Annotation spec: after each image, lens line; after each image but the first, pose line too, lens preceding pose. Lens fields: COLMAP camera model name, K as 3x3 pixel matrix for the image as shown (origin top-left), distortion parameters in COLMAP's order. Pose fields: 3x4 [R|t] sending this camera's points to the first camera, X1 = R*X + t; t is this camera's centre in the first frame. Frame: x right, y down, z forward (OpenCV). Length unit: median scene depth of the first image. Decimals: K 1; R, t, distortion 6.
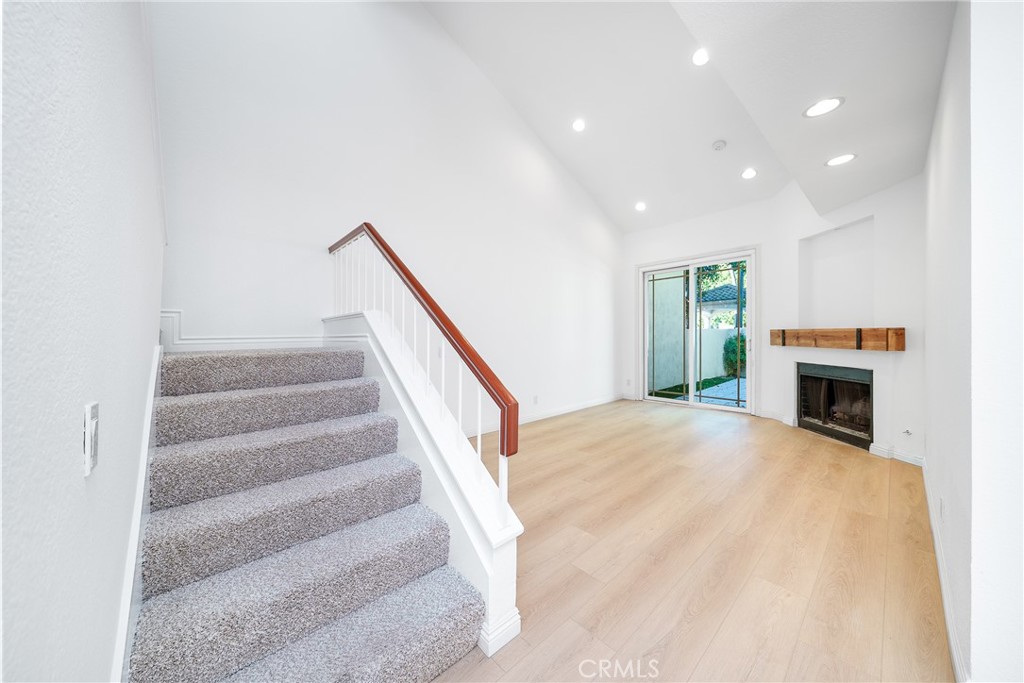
lens RADIAL K [[349.2, 0, 515.0], [0, 349.2, 338.1], [0, 0, 1]] dist [0.000243, 0.000004]
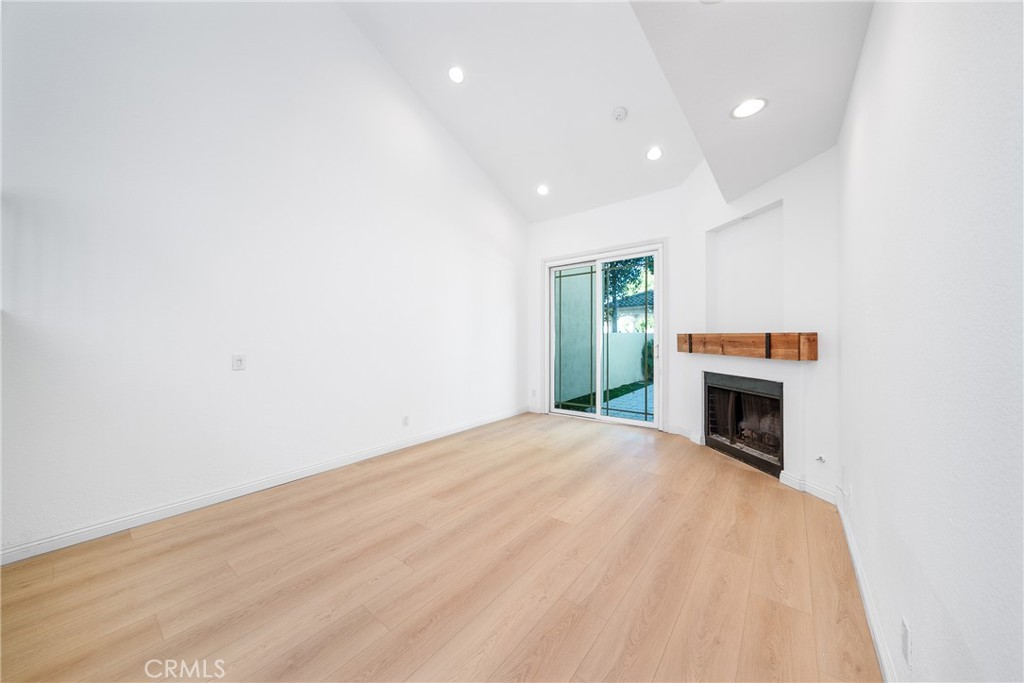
lens RADIAL K [[349.5, 0, 509.5], [0, 349.5, 337.0], [0, 0, 1]] dist [-0.000477, -0.000062]
pose [[0.988157, 0.006032, 0.153329, 0.203264], [-0.004410, 0.999931, -0.010914, -0.005526], [-0.153385, 0.010109, 0.988115, 0.223055]]
